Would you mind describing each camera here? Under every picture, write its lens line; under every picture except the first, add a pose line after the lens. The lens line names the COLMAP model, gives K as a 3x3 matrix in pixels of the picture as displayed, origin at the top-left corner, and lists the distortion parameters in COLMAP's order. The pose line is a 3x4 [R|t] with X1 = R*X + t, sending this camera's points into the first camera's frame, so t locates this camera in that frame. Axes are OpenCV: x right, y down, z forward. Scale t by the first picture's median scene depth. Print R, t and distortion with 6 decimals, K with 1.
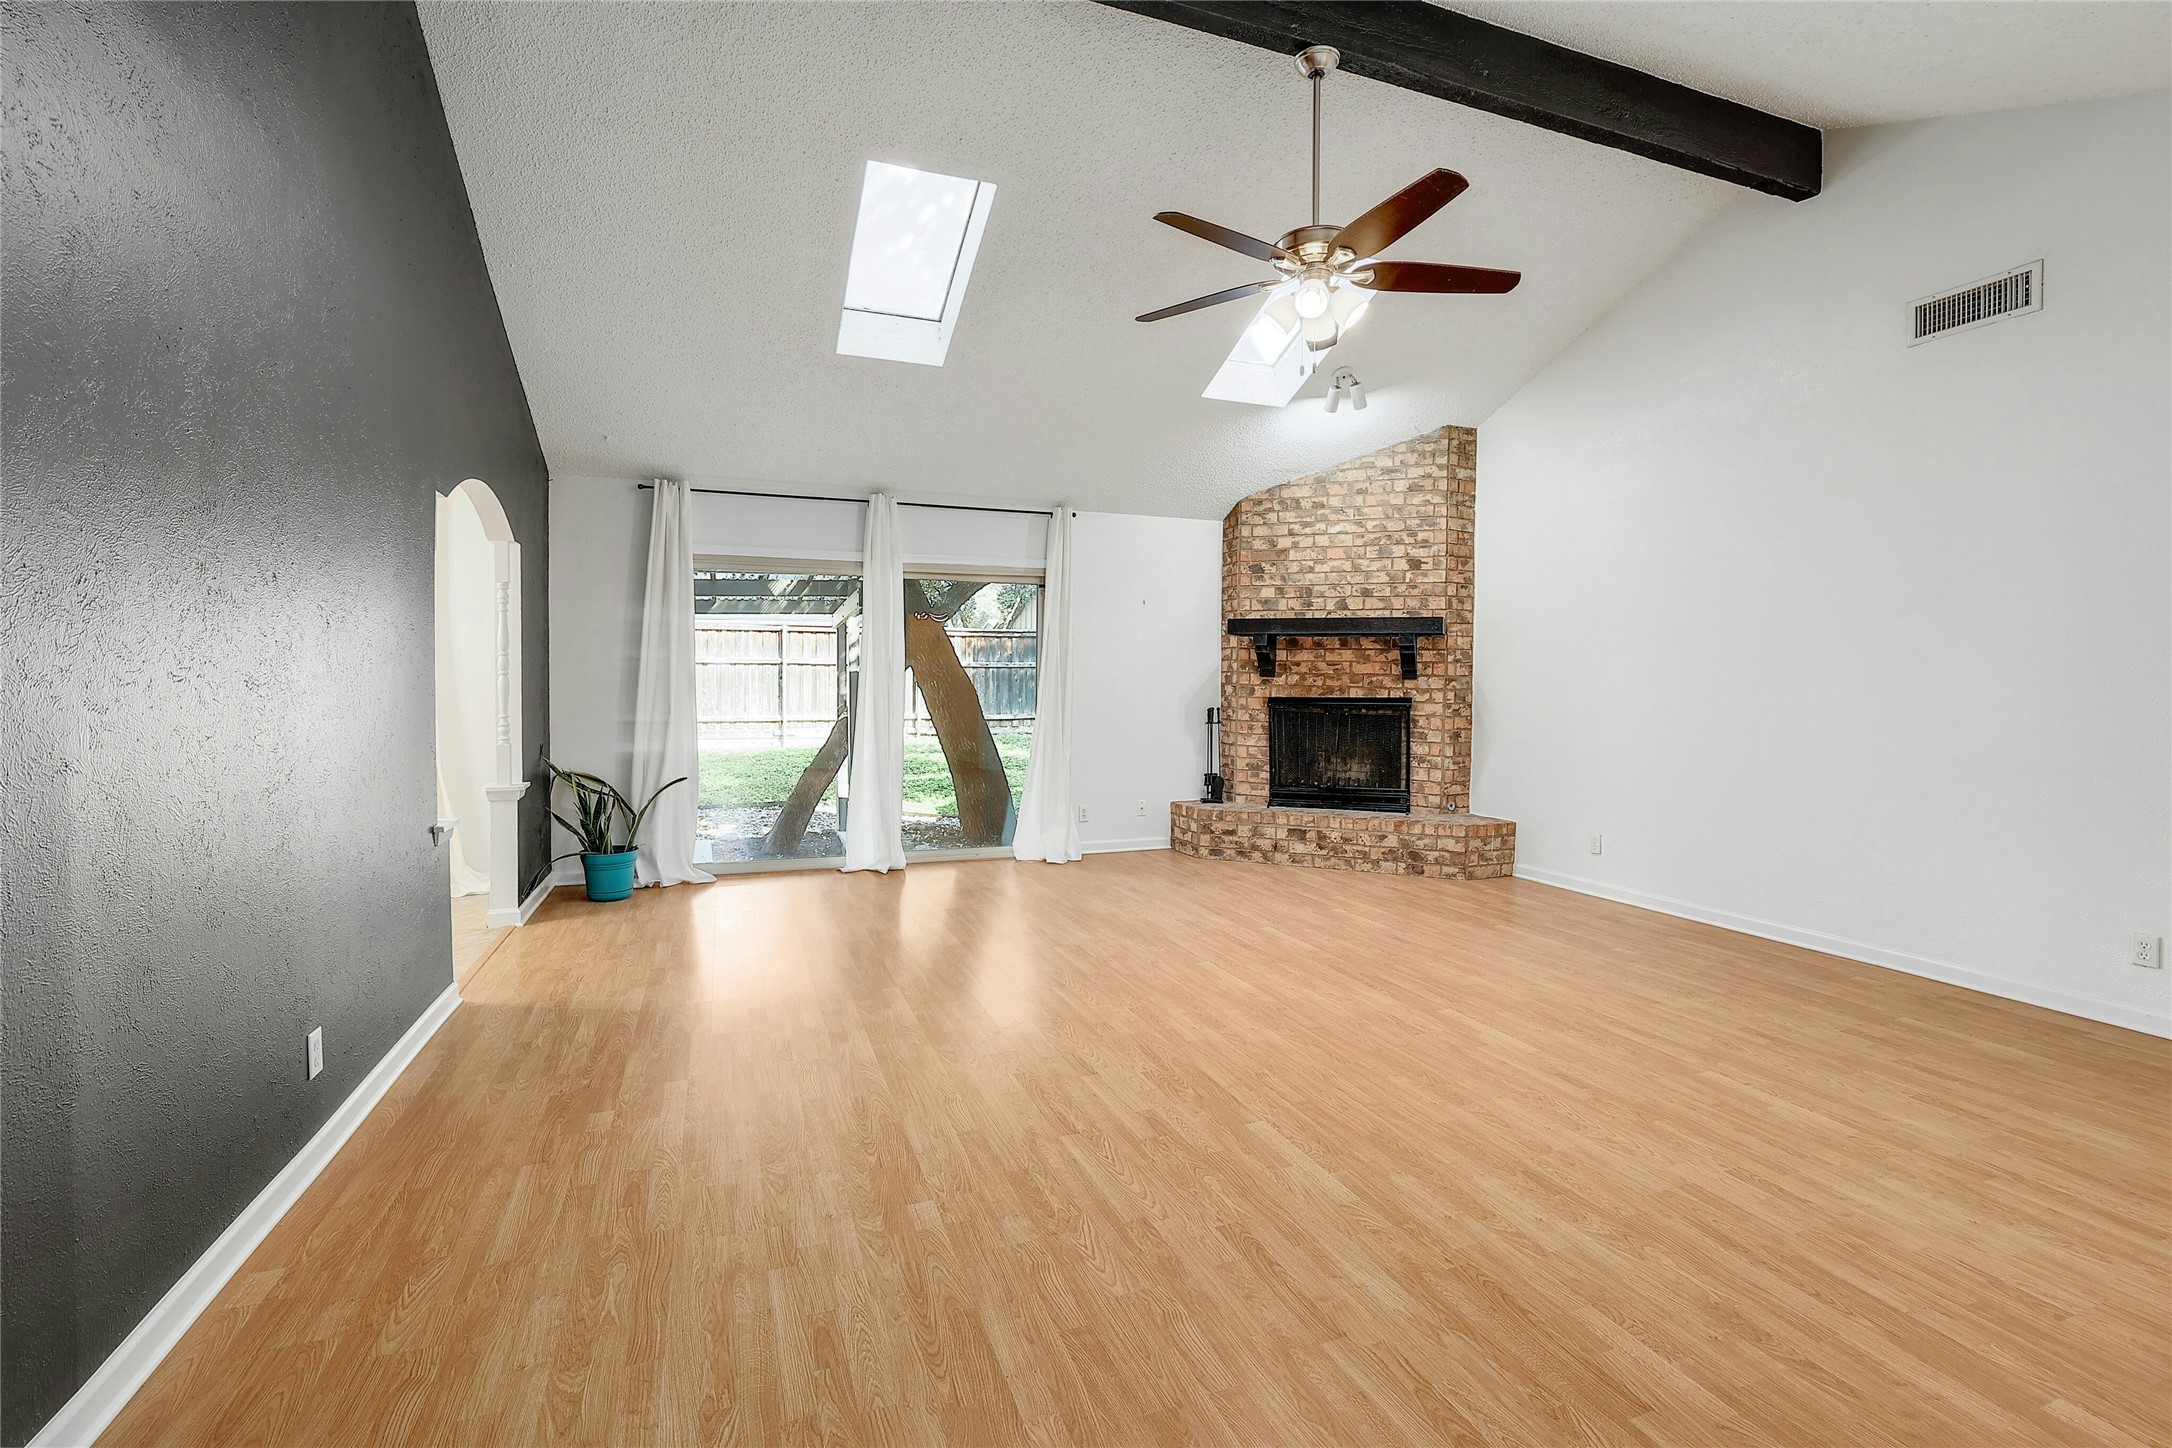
lens RADIAL K [[933.5, 0, 1094.5], [0, 933.5, 701.8], [0, 0, 1]] dist [-0.044144, 0.016490]
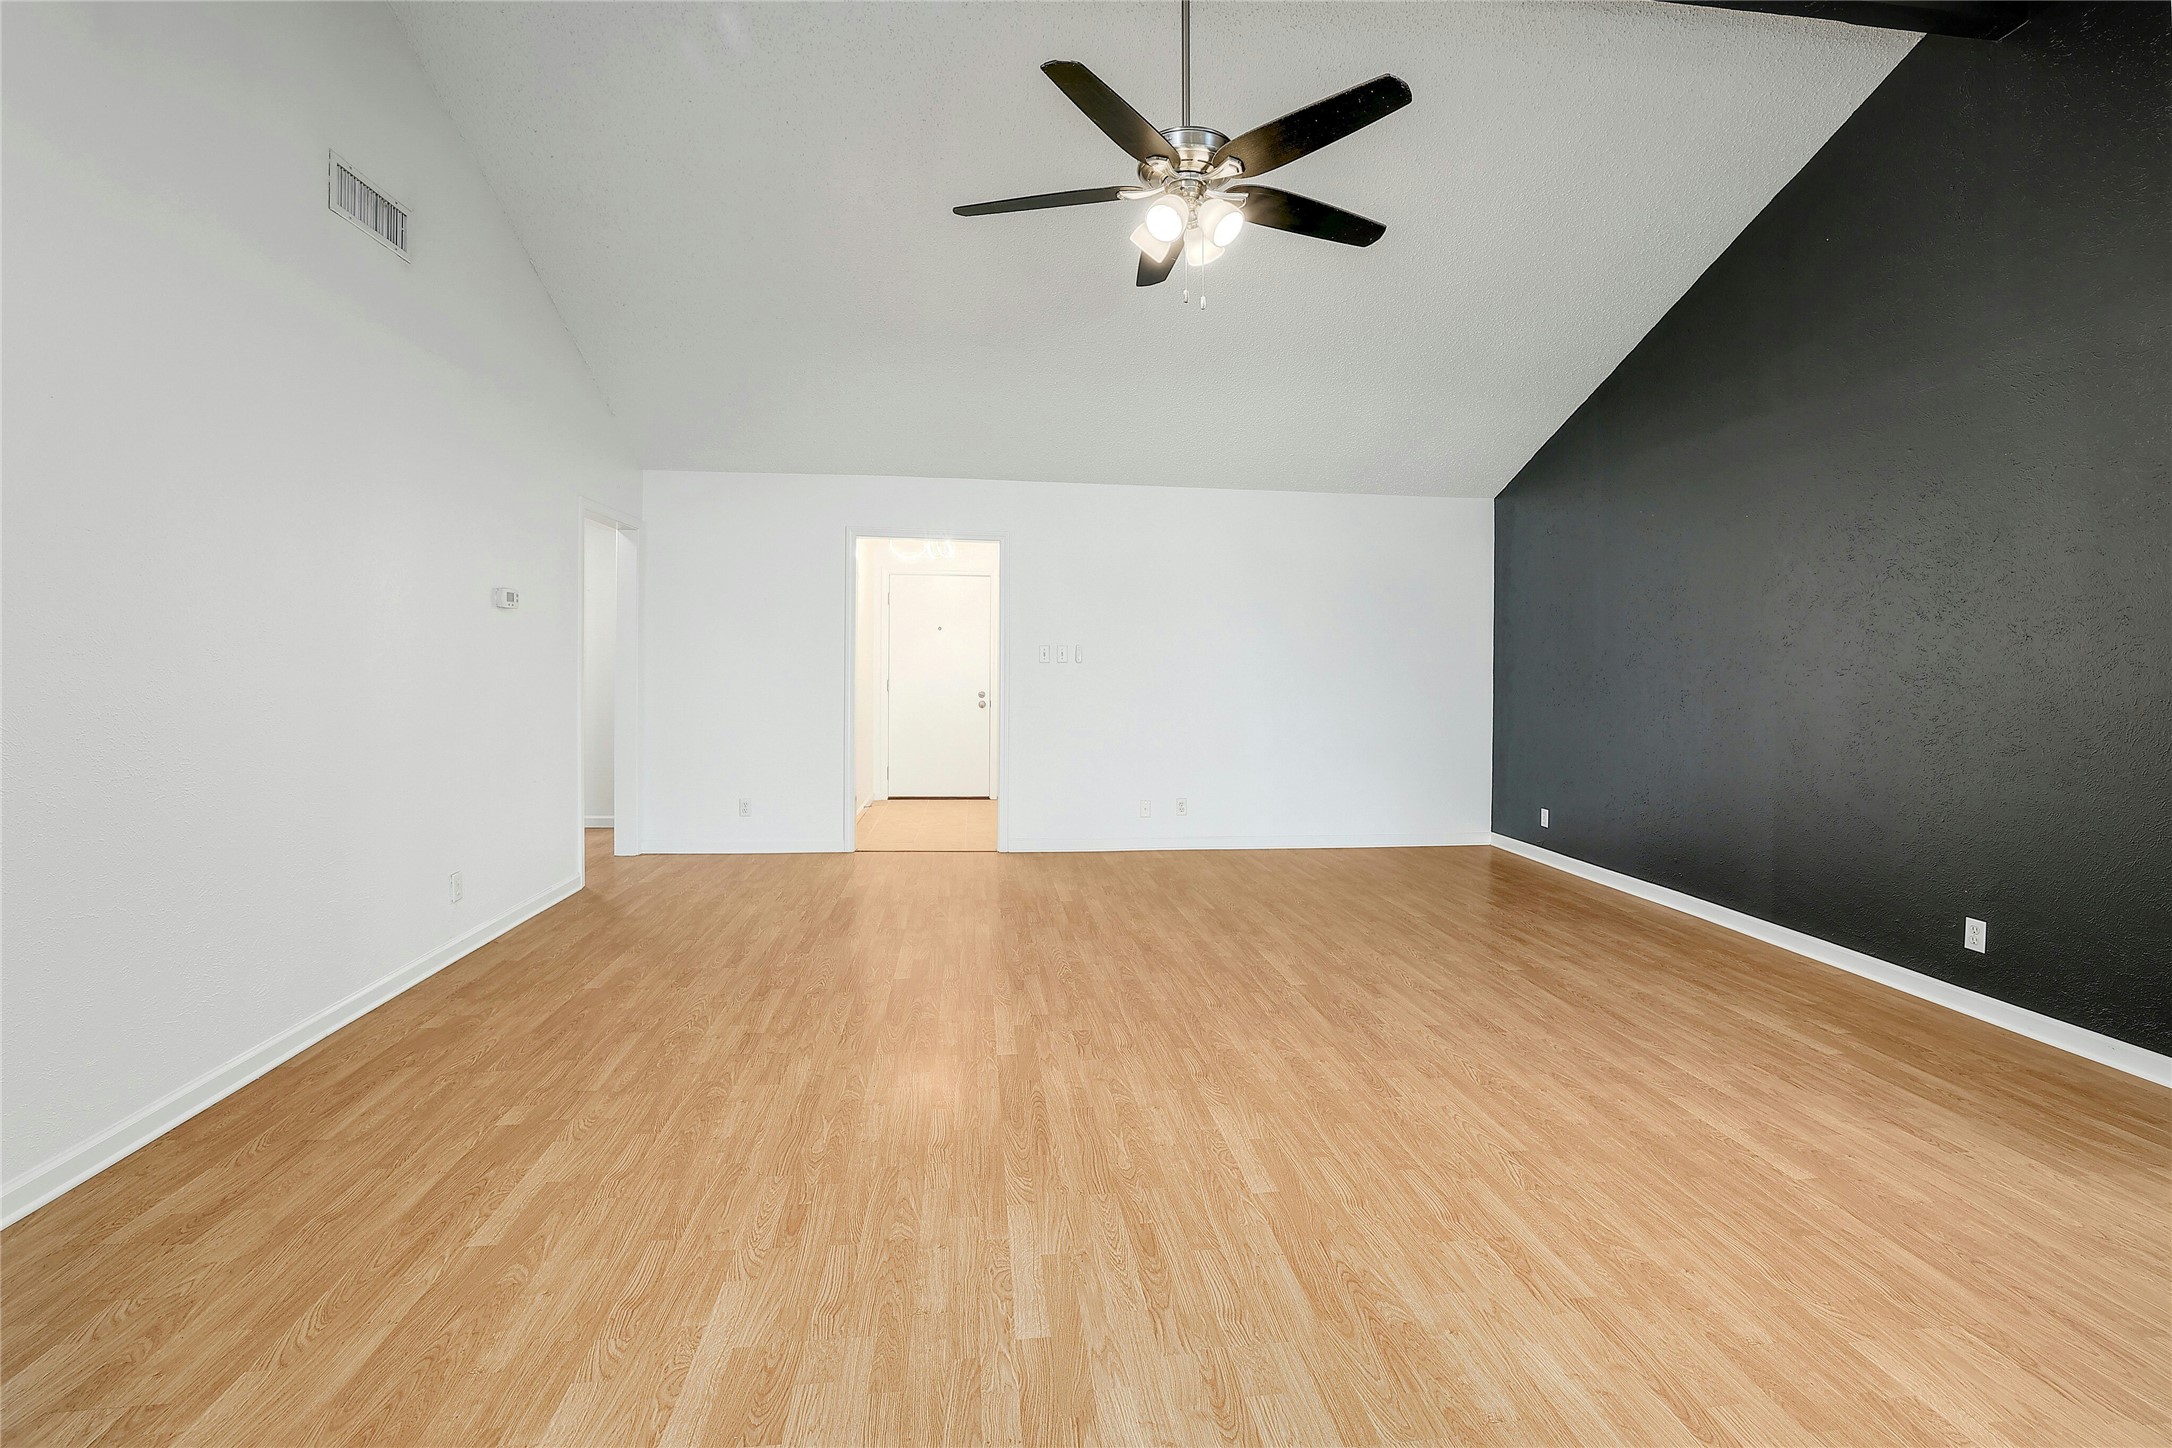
lens RADIAL K [[942.8, 0, 1082.1], [0, 942.8, 662.4], [0, 0, 1]] dist [-0.041023, 0.013209]
pose [[-0.965625, -0.020518, 0.259127, 0.114327], [-0.013291, 0.999473, 0.029611, -0.056342], [-0.259598, 0.025149, -0.965389, 2.075414]]
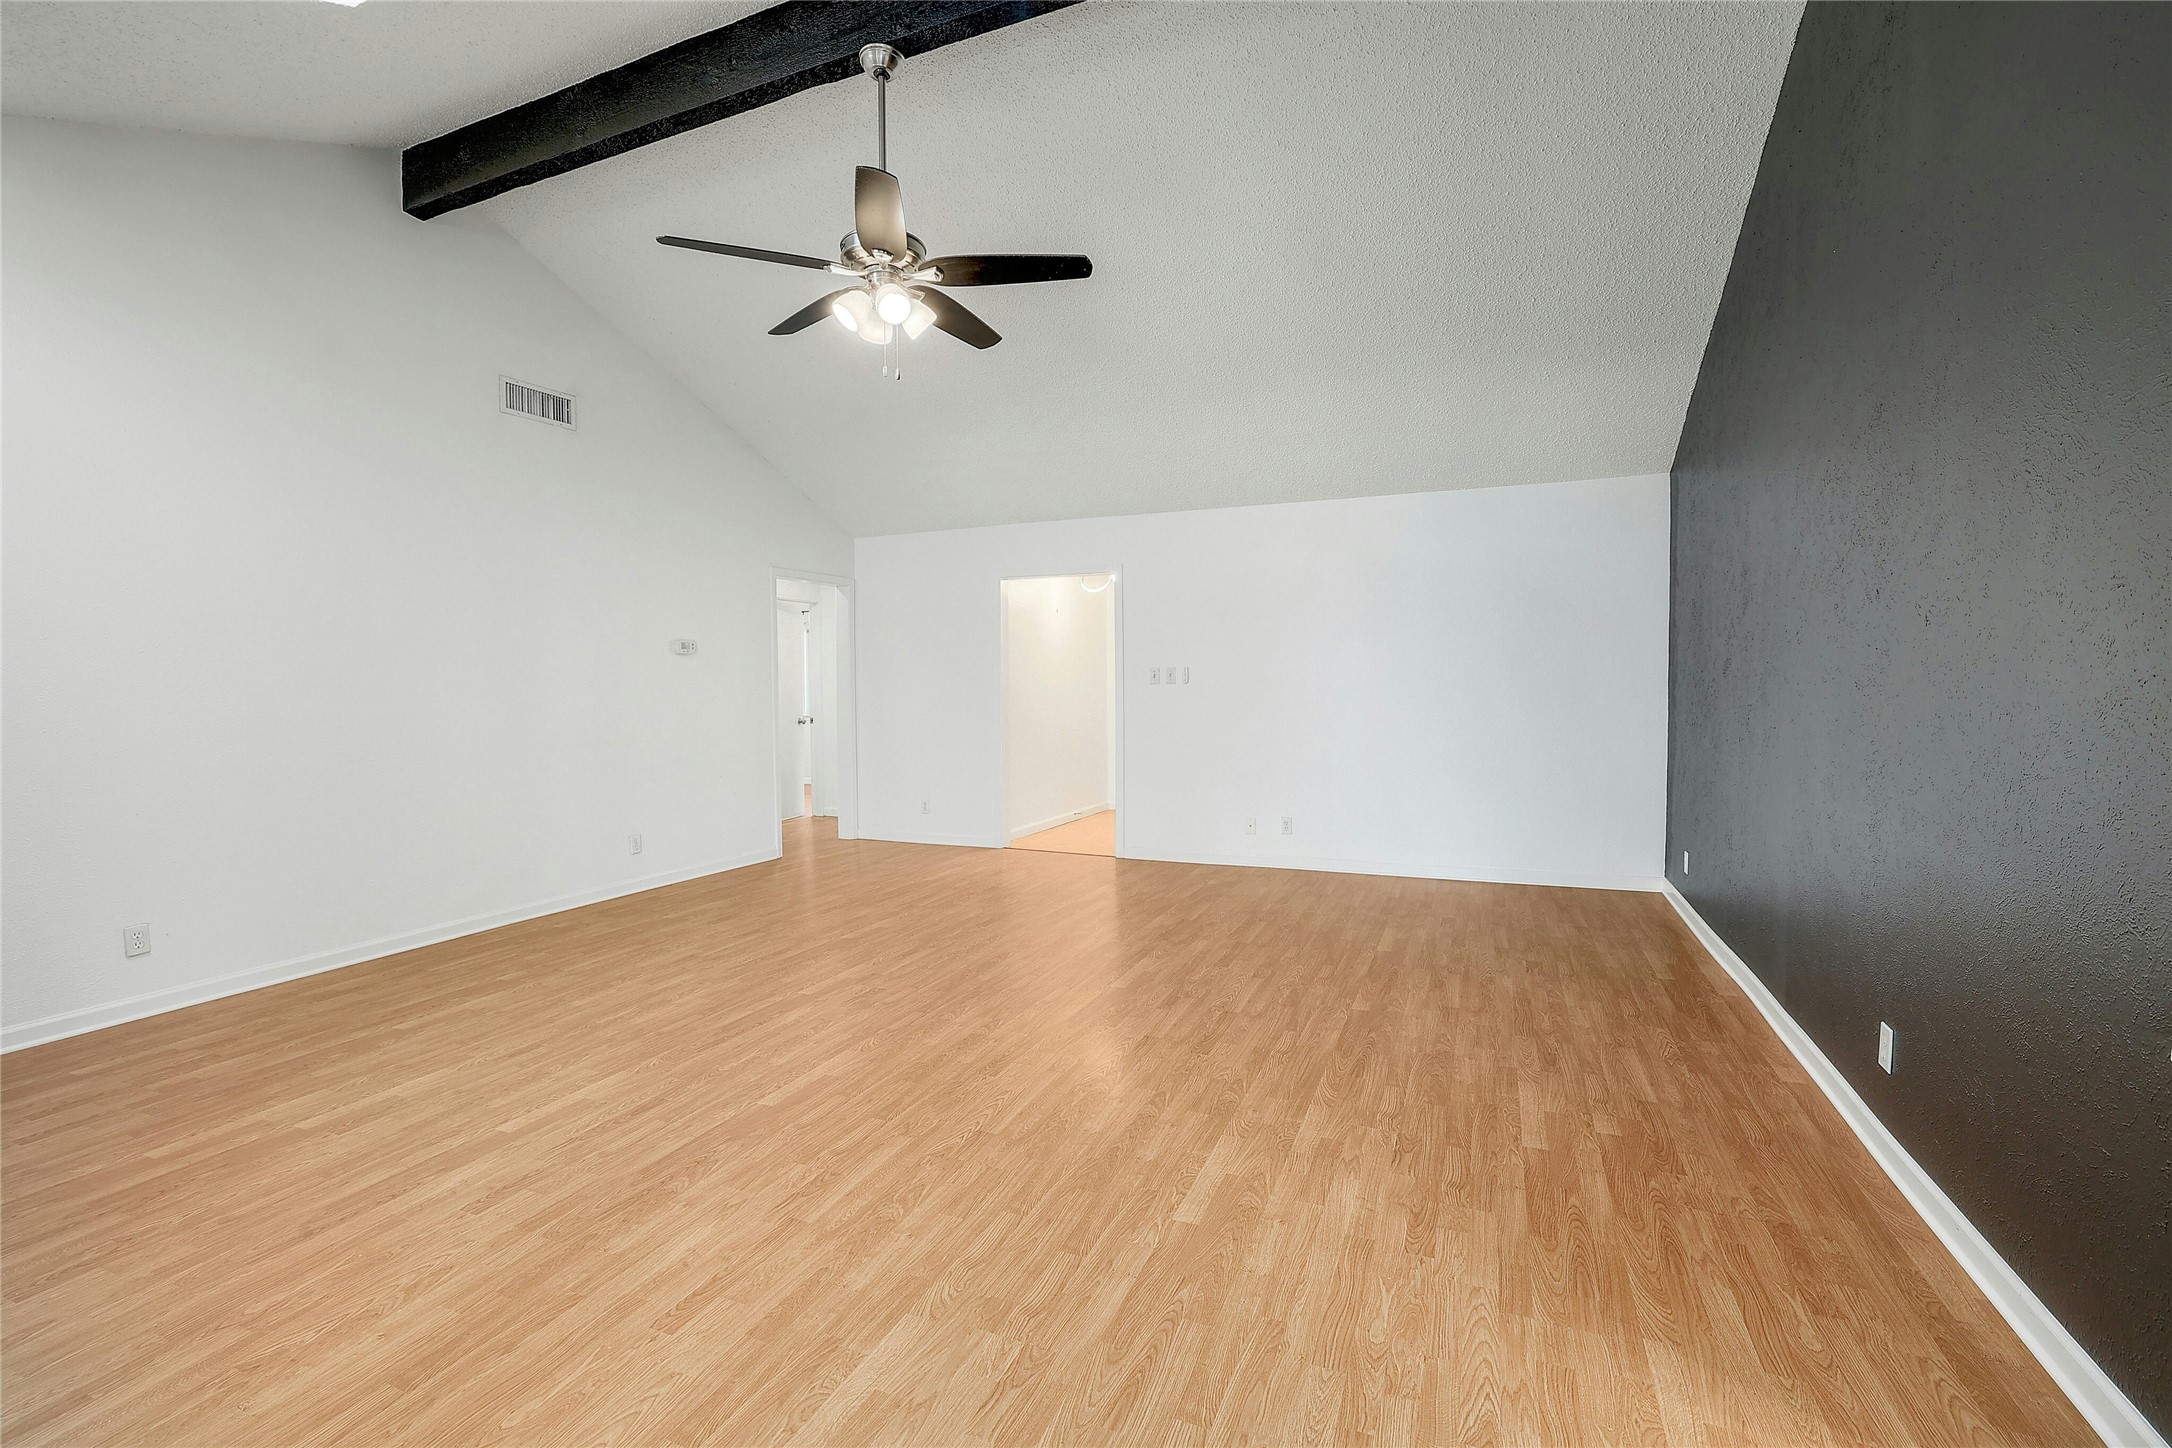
lens RADIAL K [[933.5, 0, 1094.5], [0, 933.5, 701.8], [0, 0, 1]] dist [-0.044144, 0.016490]
pose [[-0.709425, -0.014741, 0.704626, -0.703657], [0.022825, 0.998776, 0.043875, -0.048668], [-0.704411, 0.047210, -0.708221, 1.739424]]
